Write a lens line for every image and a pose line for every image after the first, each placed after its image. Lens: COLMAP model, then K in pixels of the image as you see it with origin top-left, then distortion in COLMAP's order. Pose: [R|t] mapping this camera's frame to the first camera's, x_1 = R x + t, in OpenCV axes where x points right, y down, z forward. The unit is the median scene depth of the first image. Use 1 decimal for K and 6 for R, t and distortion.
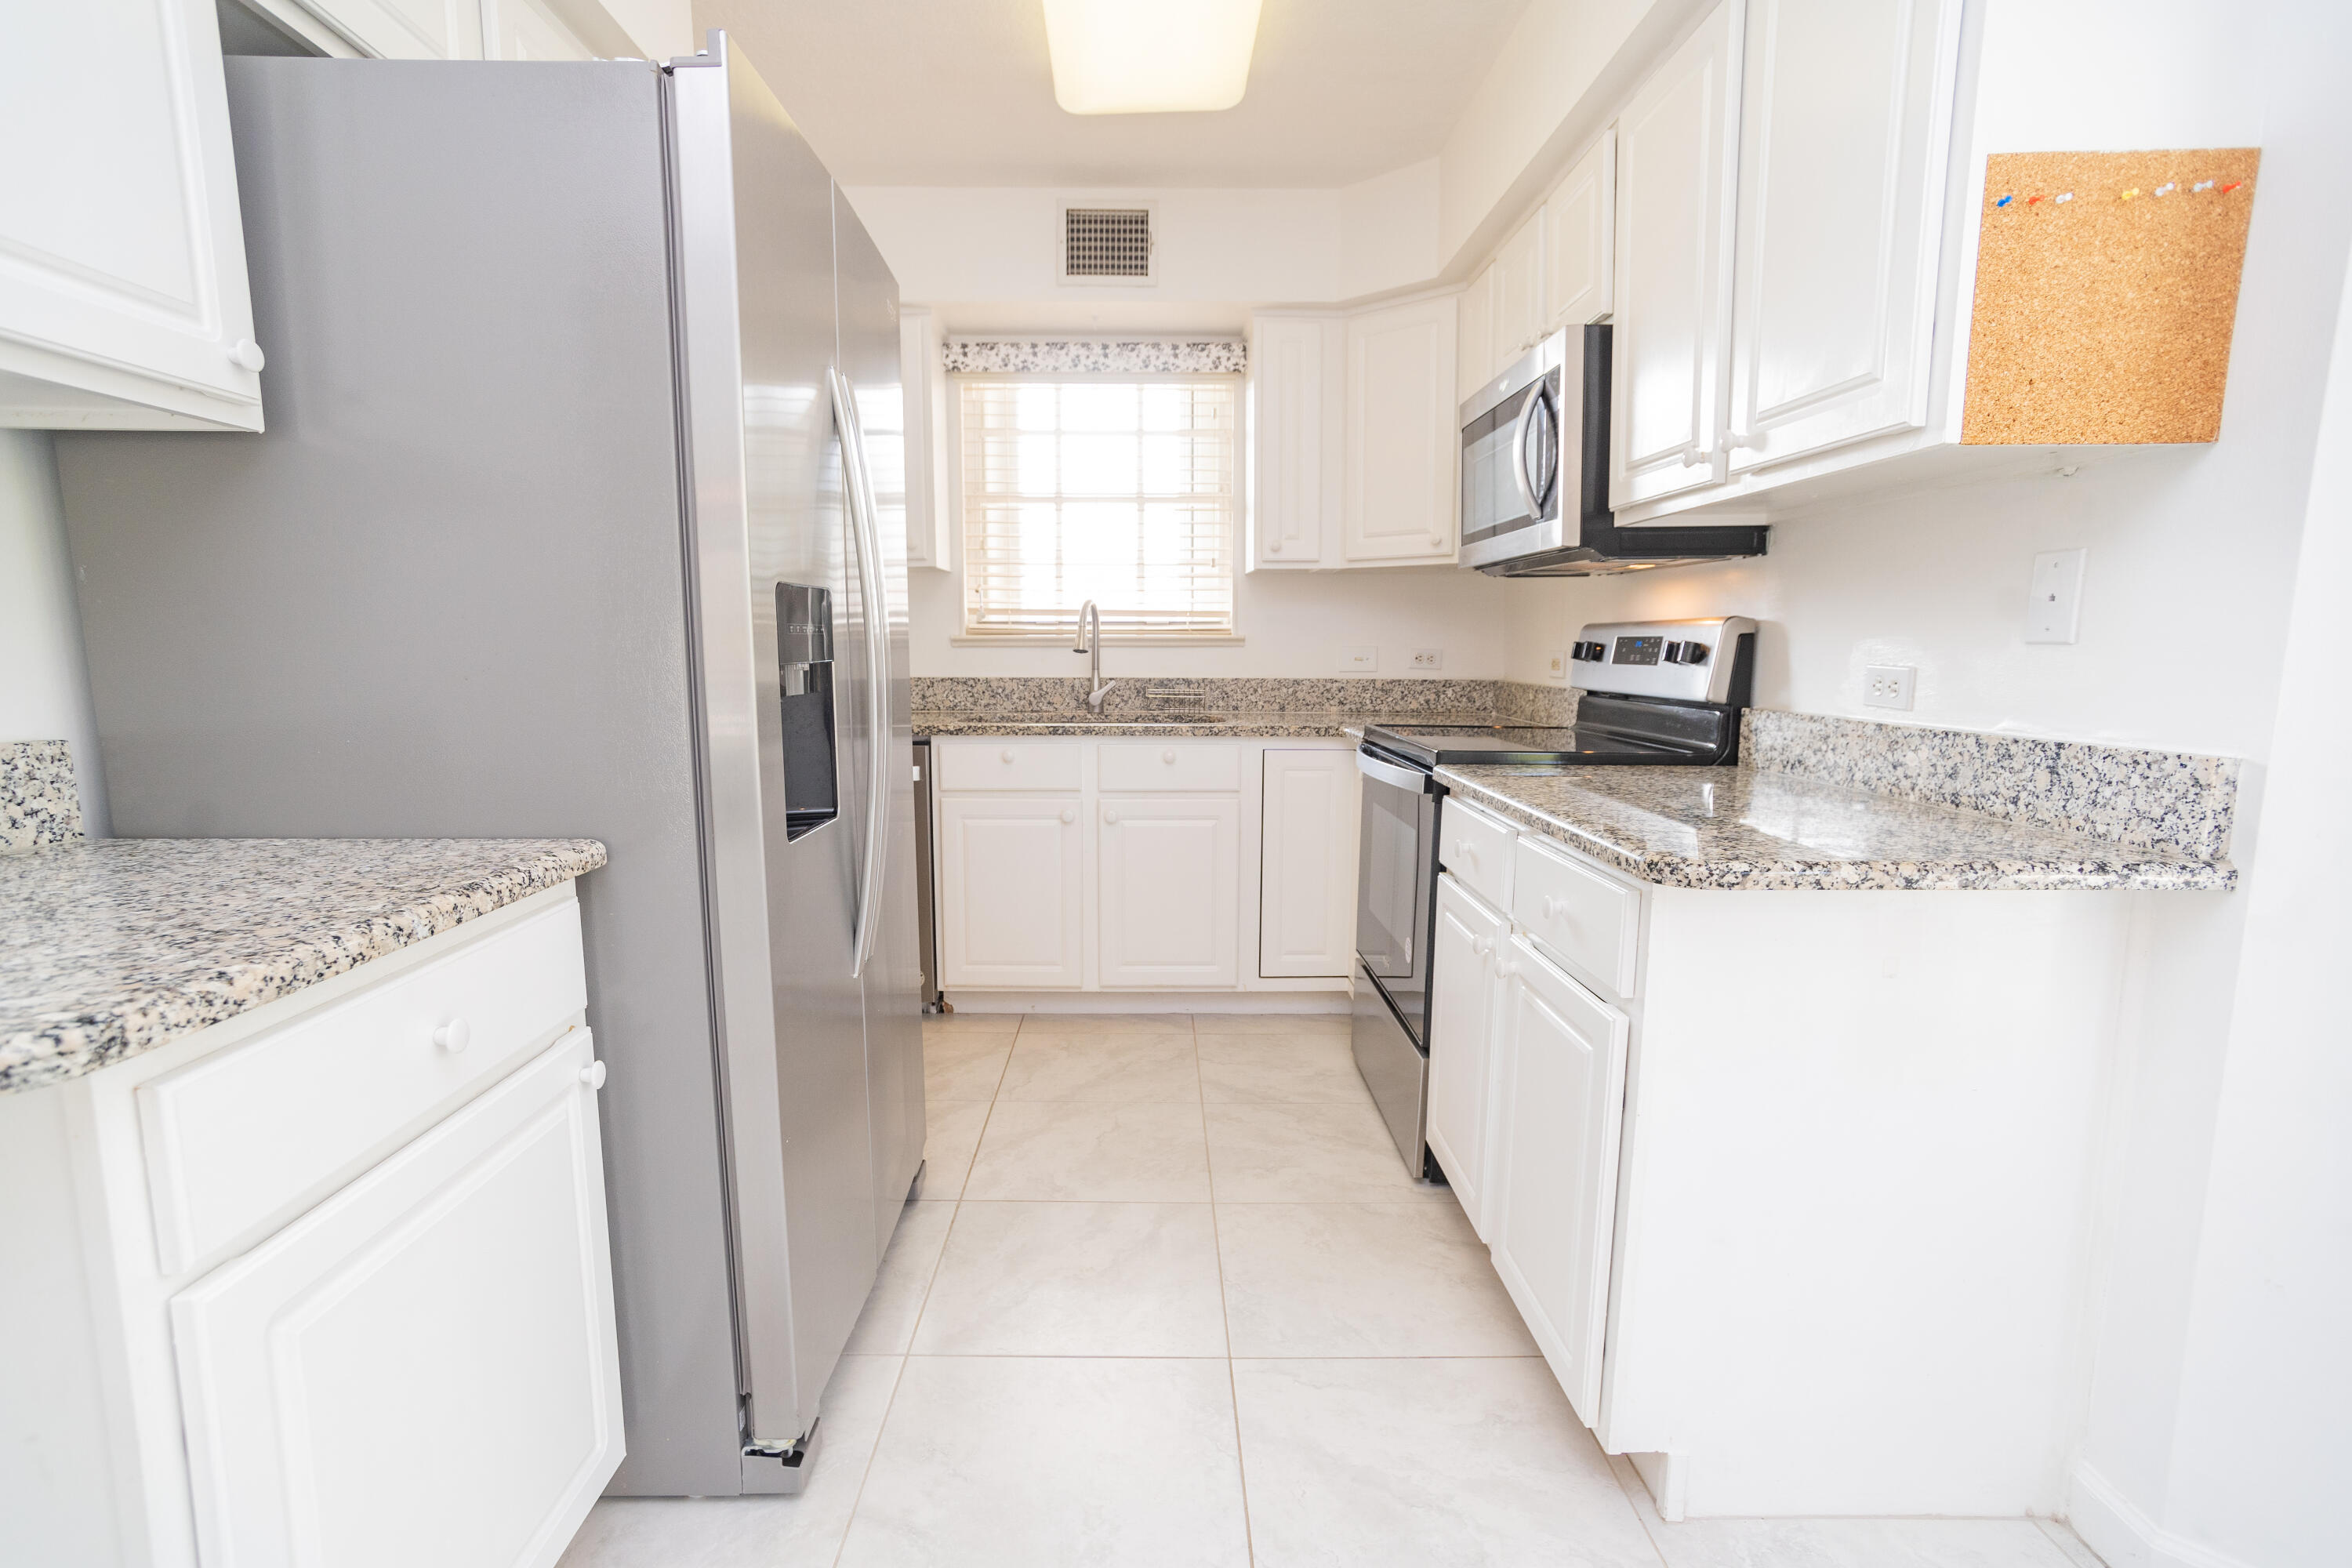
lens RADIAL K [[1149.3, 0, 1157.6], [0, 1149.3, 807.9], [0, 0, 1]] dist [-0.073831, 0.049175]
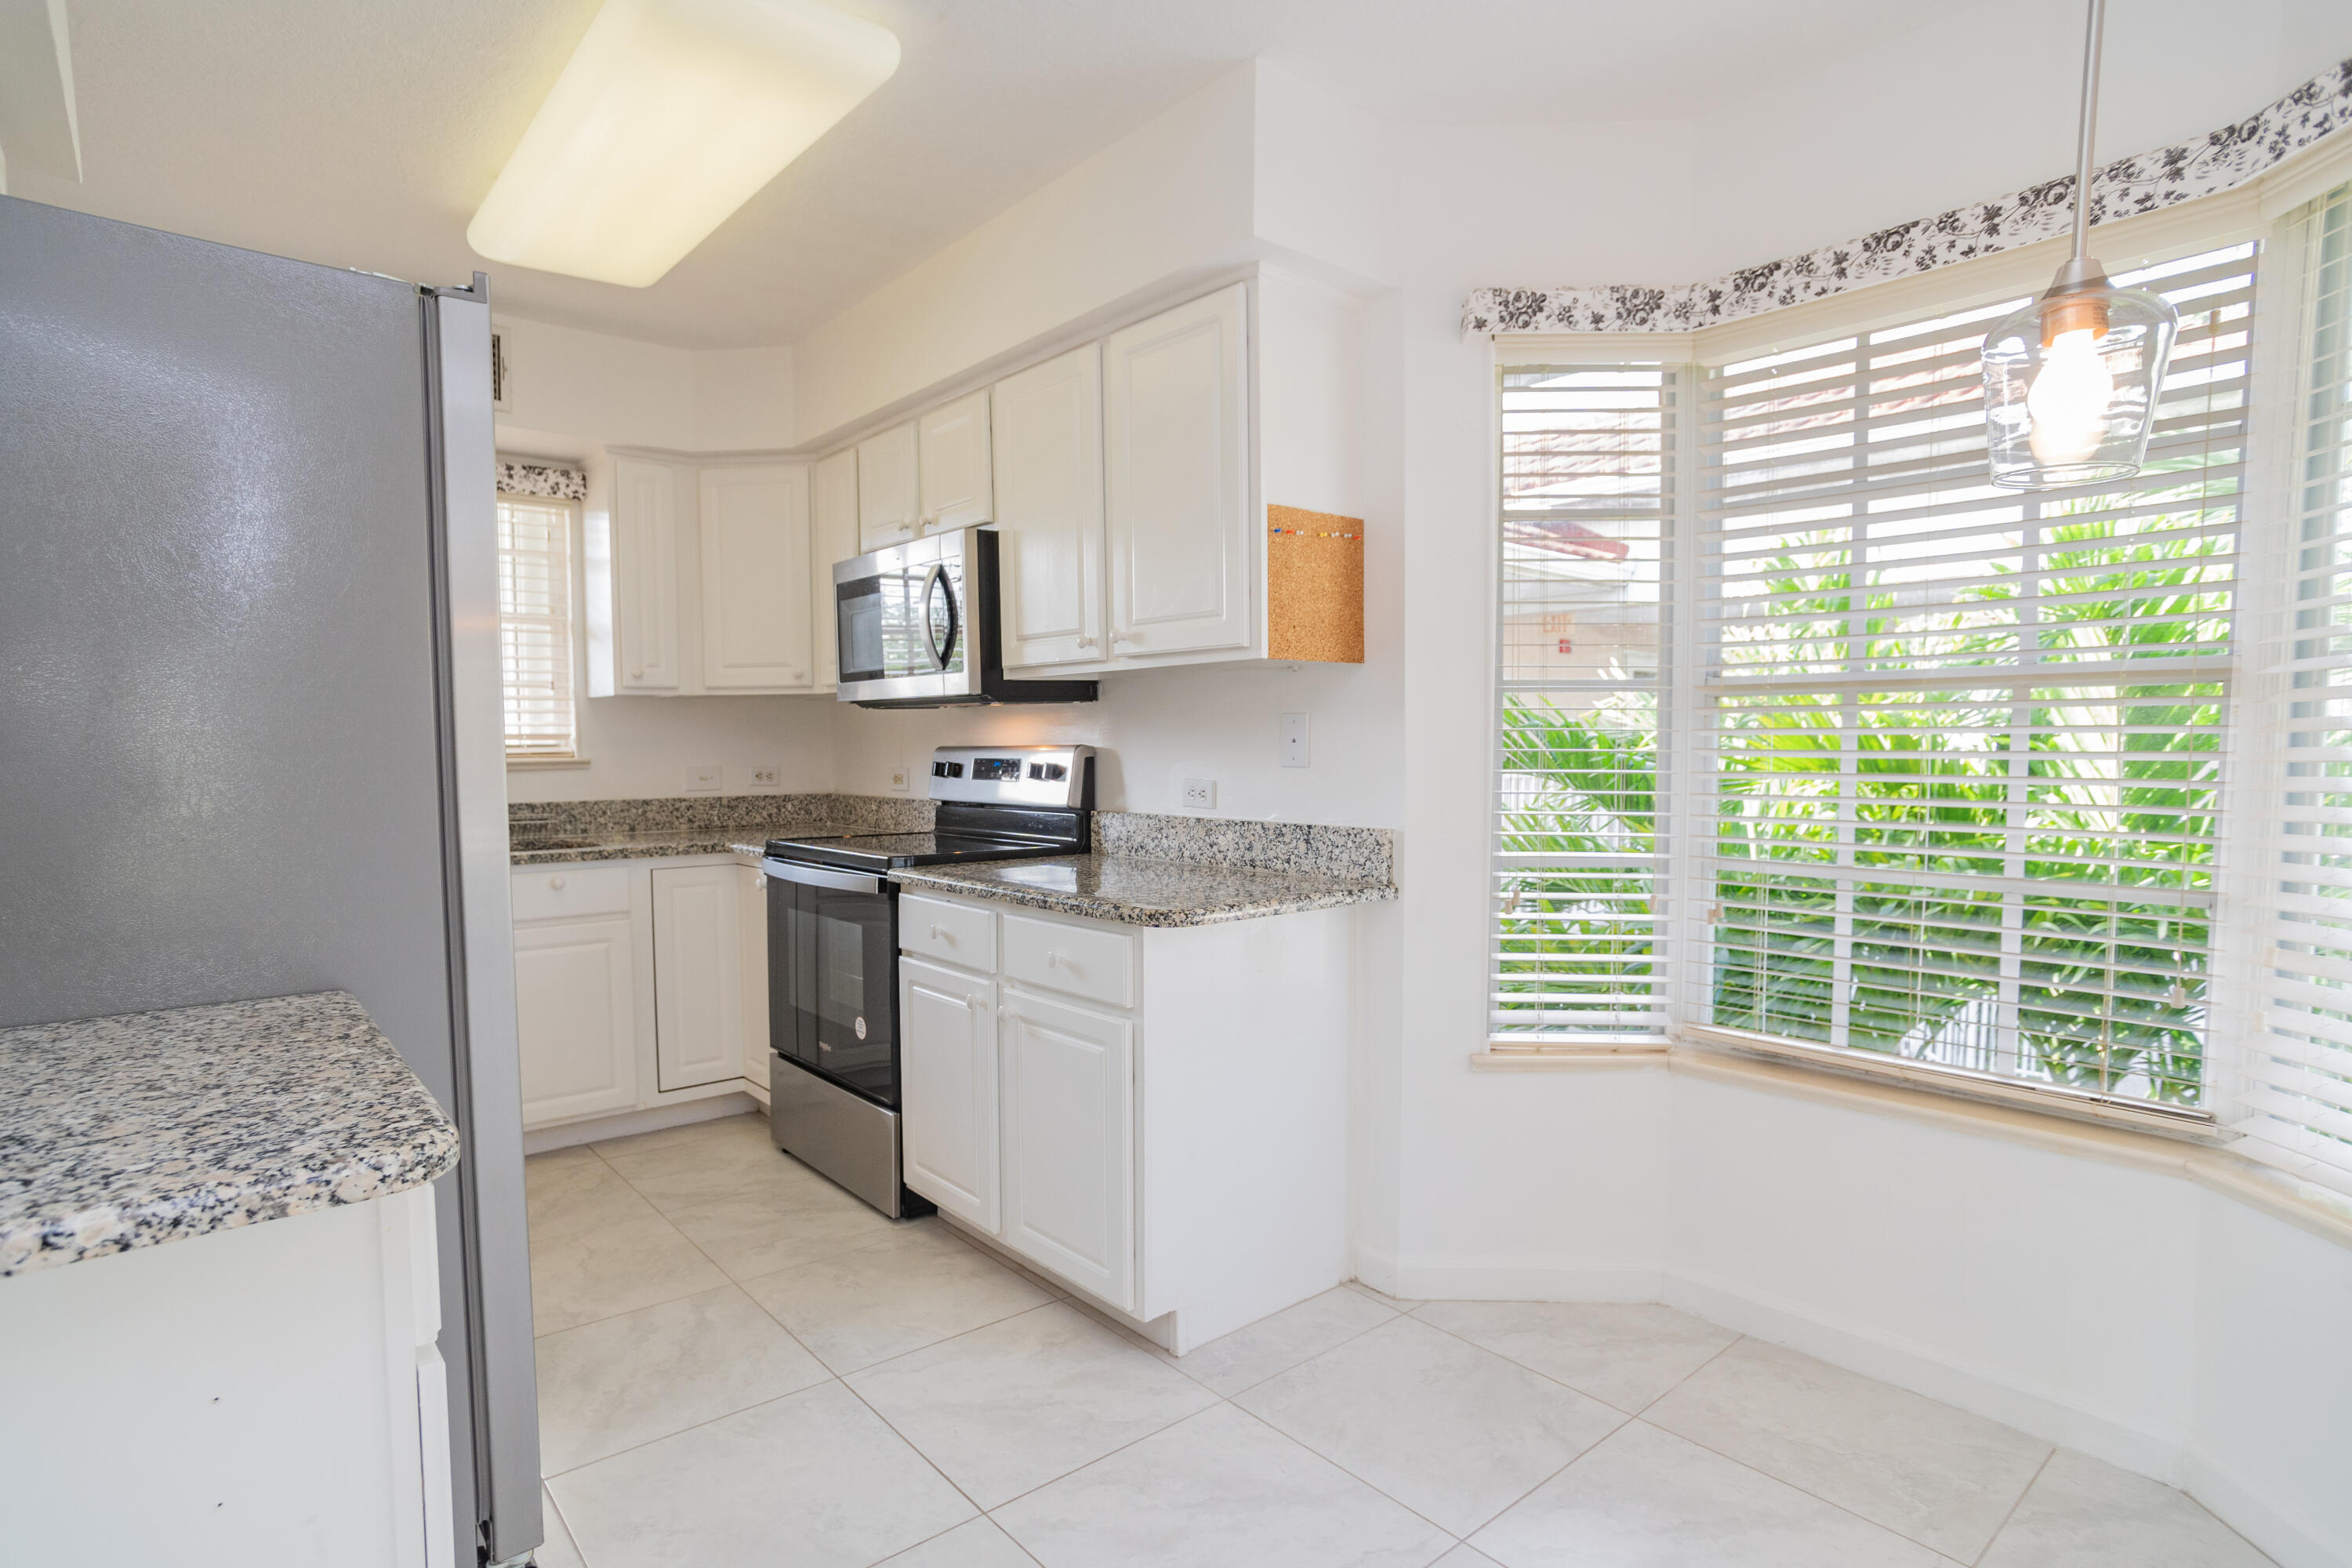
lens RADIAL K [[1218.3, 0, 1147.3], [0, 1218.3, 811.7], [0, 0, 1]] dist [-0.069474, 0.054540]
pose [[0.774952, -0.041640, 0.630647, -0.269970], [0.096656, 0.993898, -0.053148, -0.001753], [-0.624585, 0.102144, 0.774248, -0.140099]]
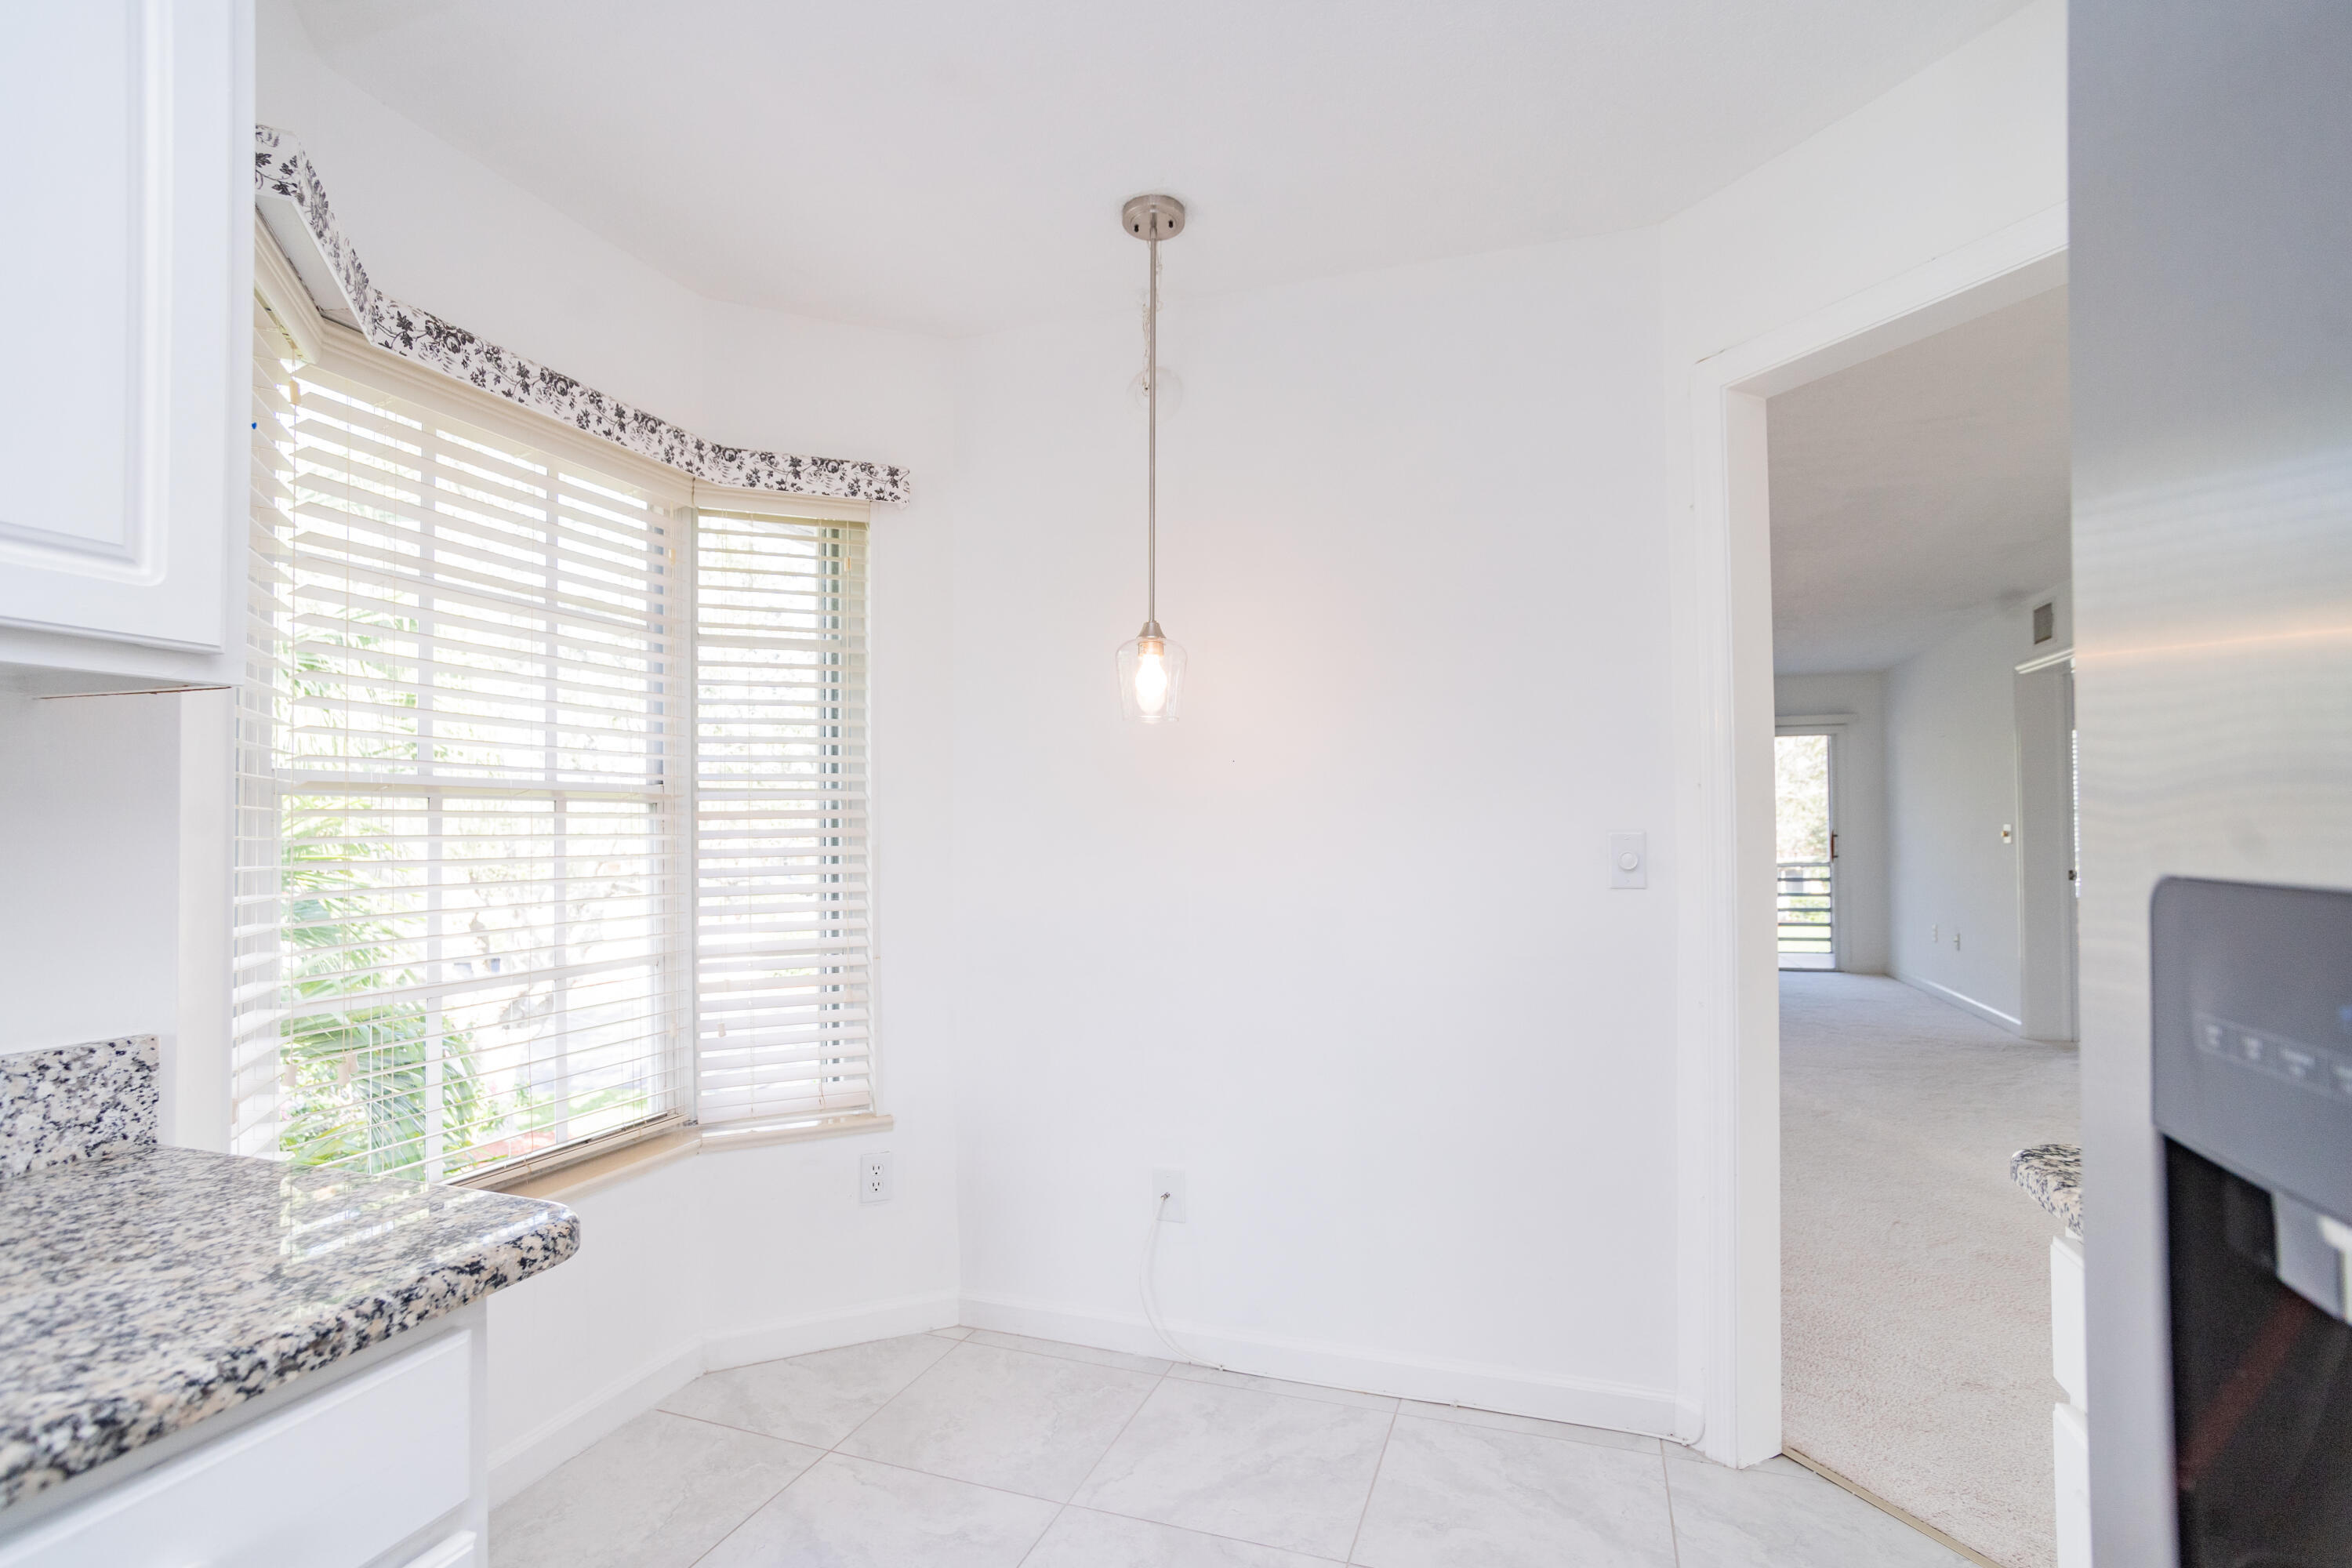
lens RADIAL K [[1124.2, 0, 1177.5], [0, 1124.2, 793.1], [0, 0, 1]] dist [-0.001194, 0.000328]
pose [[-0.939233, 0.013983, 0.342996, -0.088041], [0.054189, 0.992682, 0.107917, -0.127066], [-0.338977, 0.119945, -0.933117, 0.651061]]
